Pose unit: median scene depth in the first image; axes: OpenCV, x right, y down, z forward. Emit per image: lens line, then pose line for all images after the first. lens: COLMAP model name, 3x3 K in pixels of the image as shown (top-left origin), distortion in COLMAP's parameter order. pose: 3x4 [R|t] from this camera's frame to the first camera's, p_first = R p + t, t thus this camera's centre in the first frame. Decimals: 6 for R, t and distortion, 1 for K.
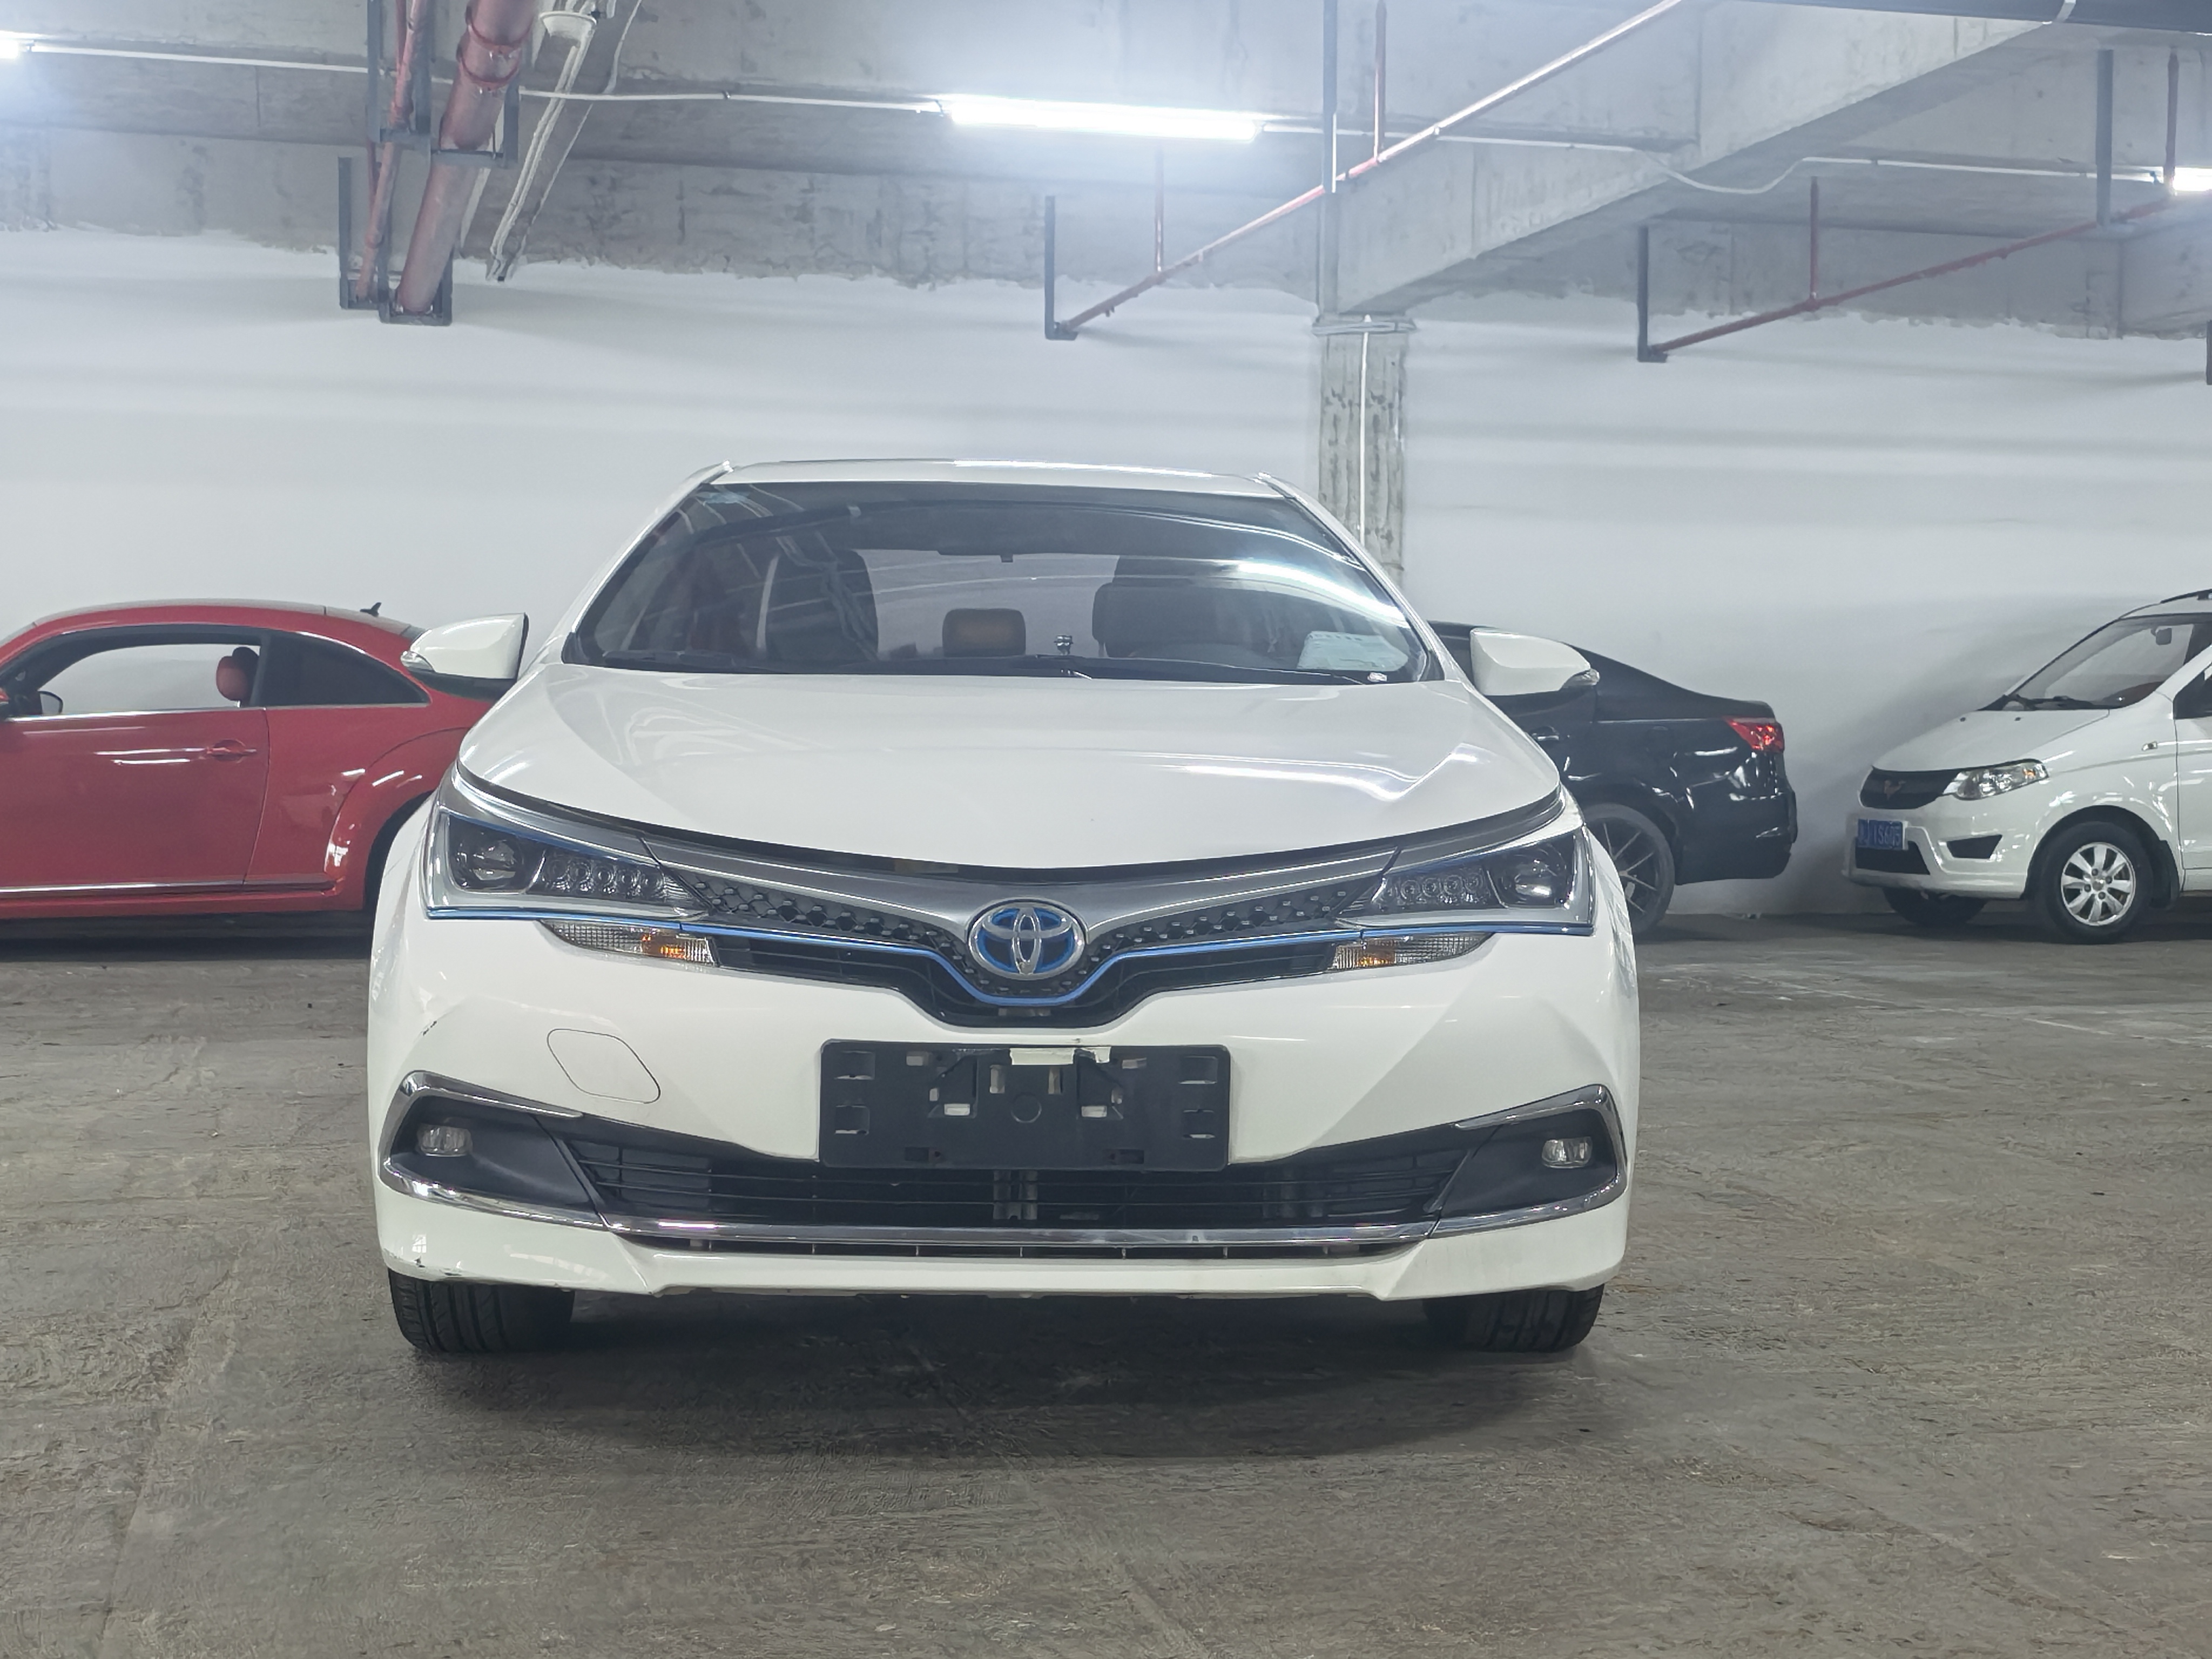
lens RADIAL K [[3241.6, 0, 1106.0], [0, 3241.6, 829.5], [0, 0, 1]] dist [0.281546, -1.259320]
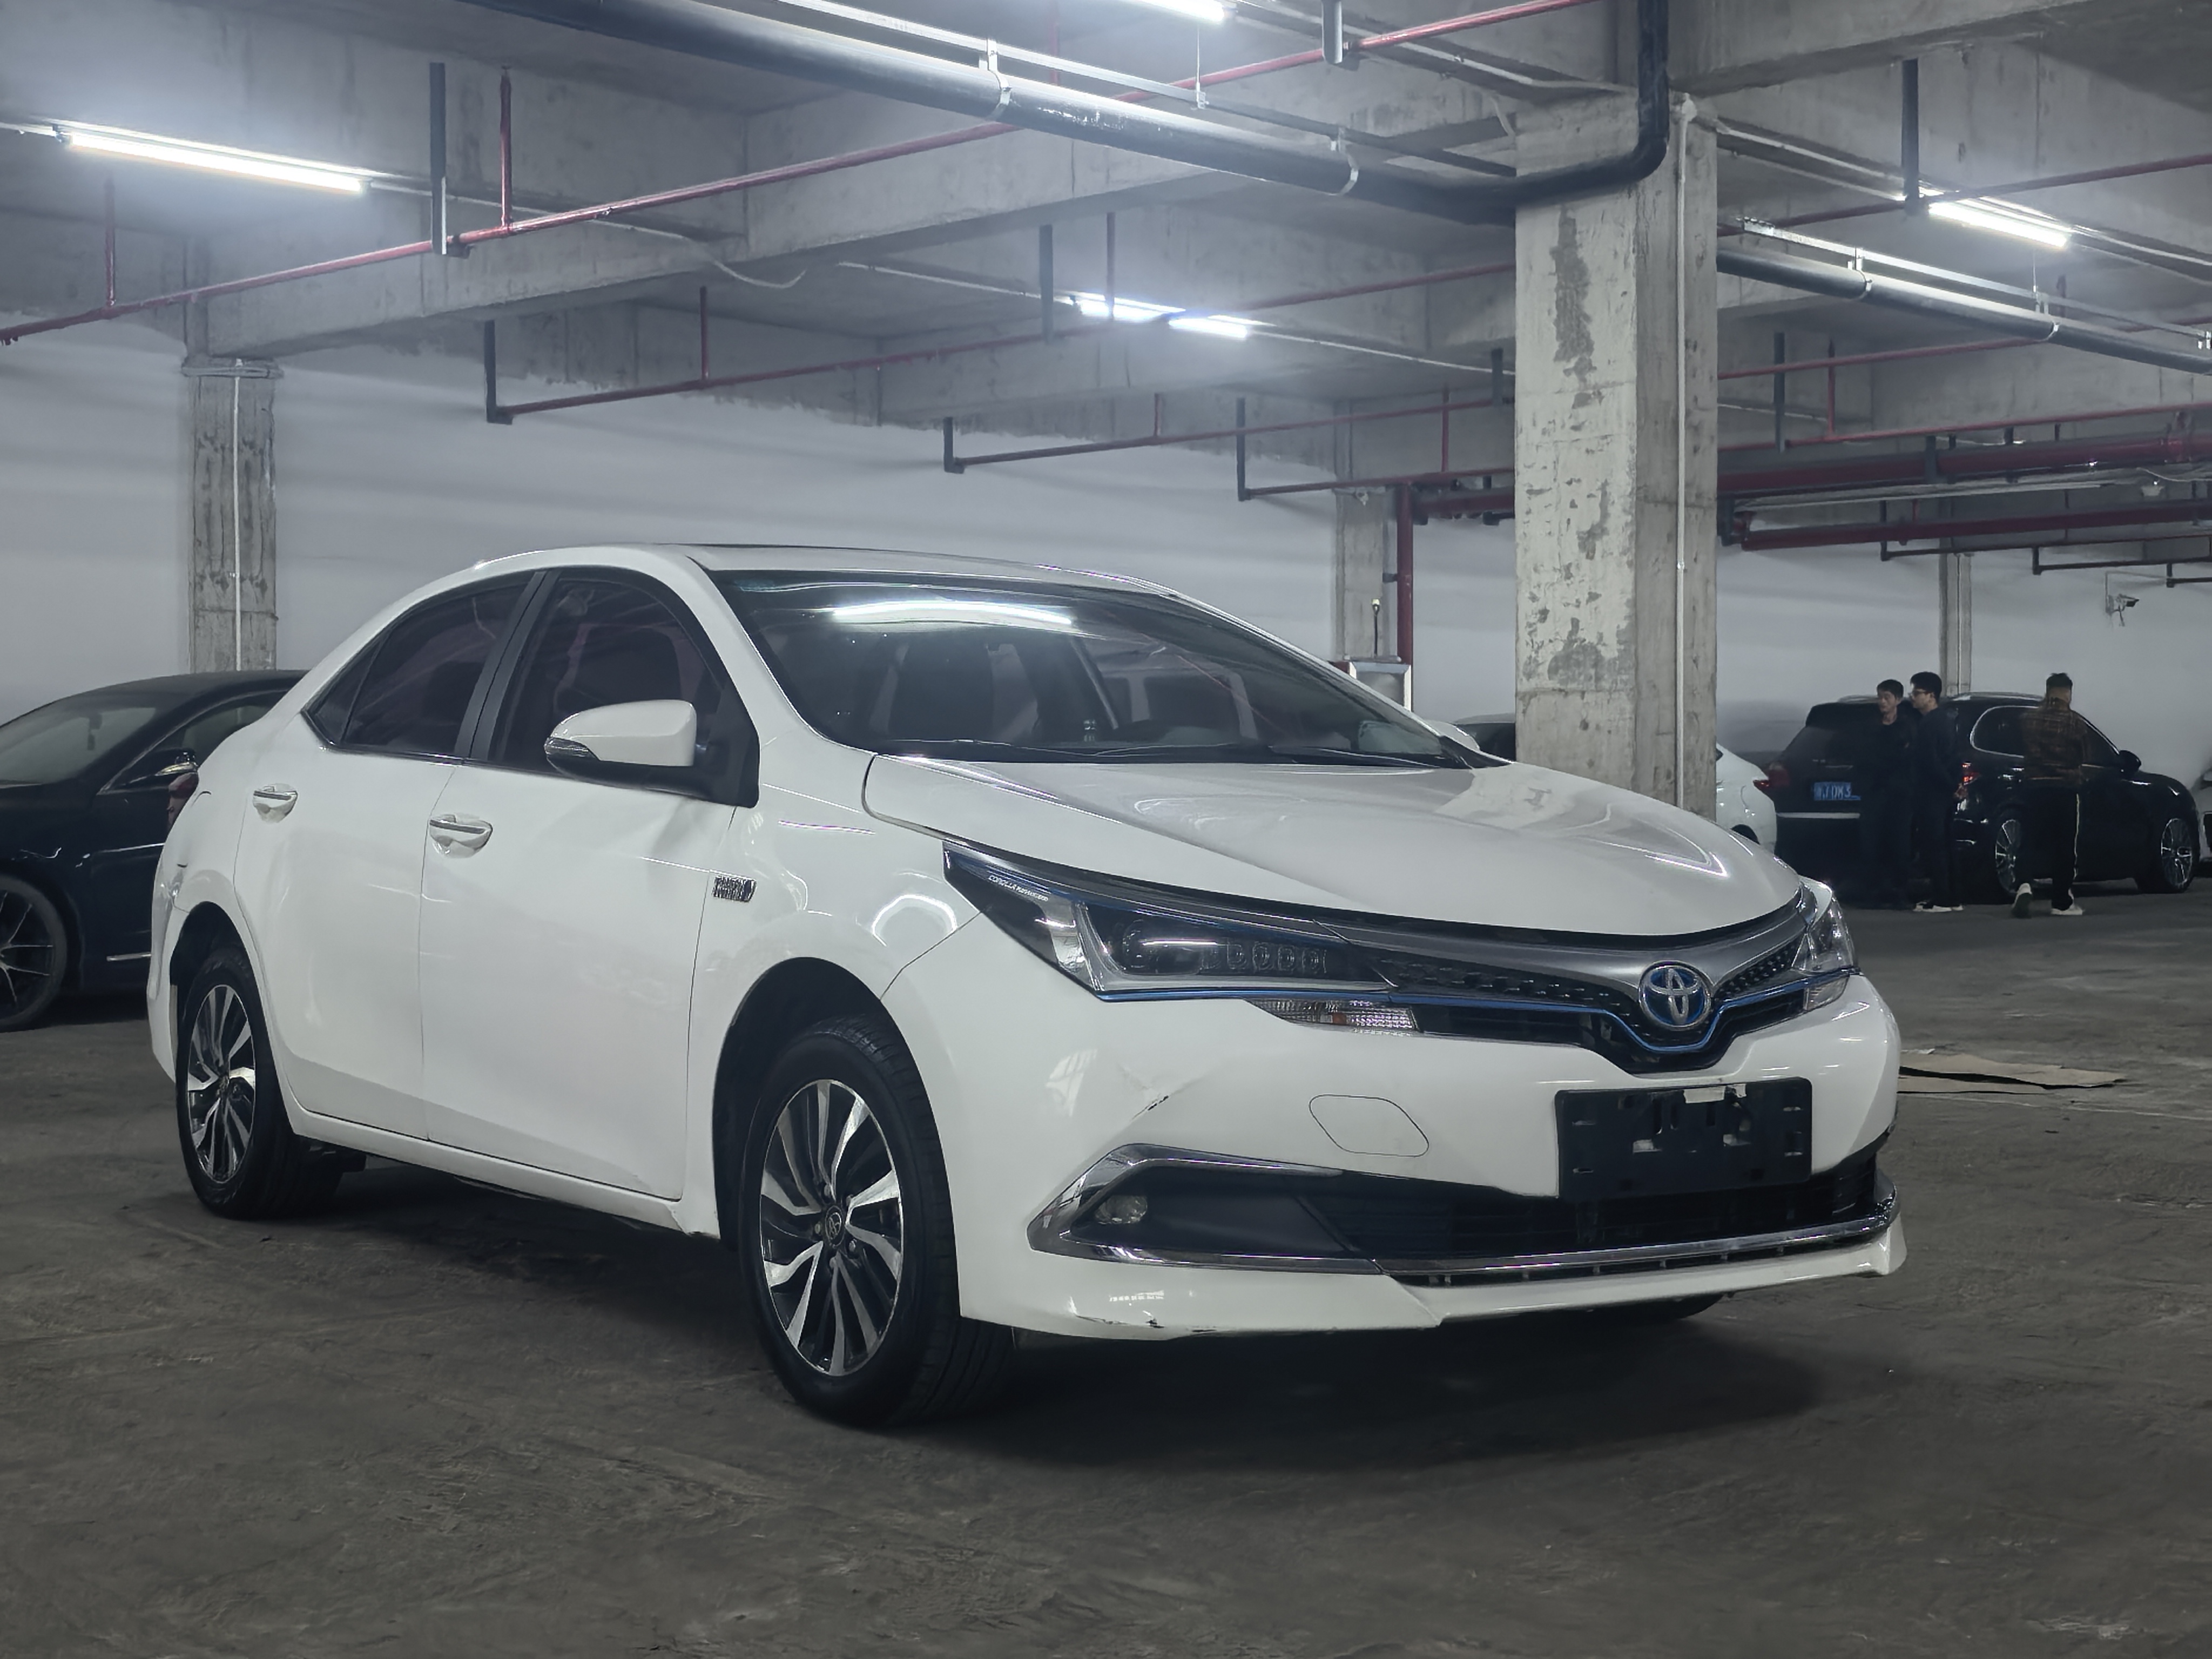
lens RADIAL K [[3241.6, 0, 1106.0], [0, 3241.6, 829.5], [0, 0, 1]] dist [0.281546, -1.259320]
pose [[0.836326, -0.018248, 0.547929, -0.247145], [0.023363, 0.999724, -0.002365, -0.008315], [-0.547735, 0.014779, 0.836521, 0.036209]]
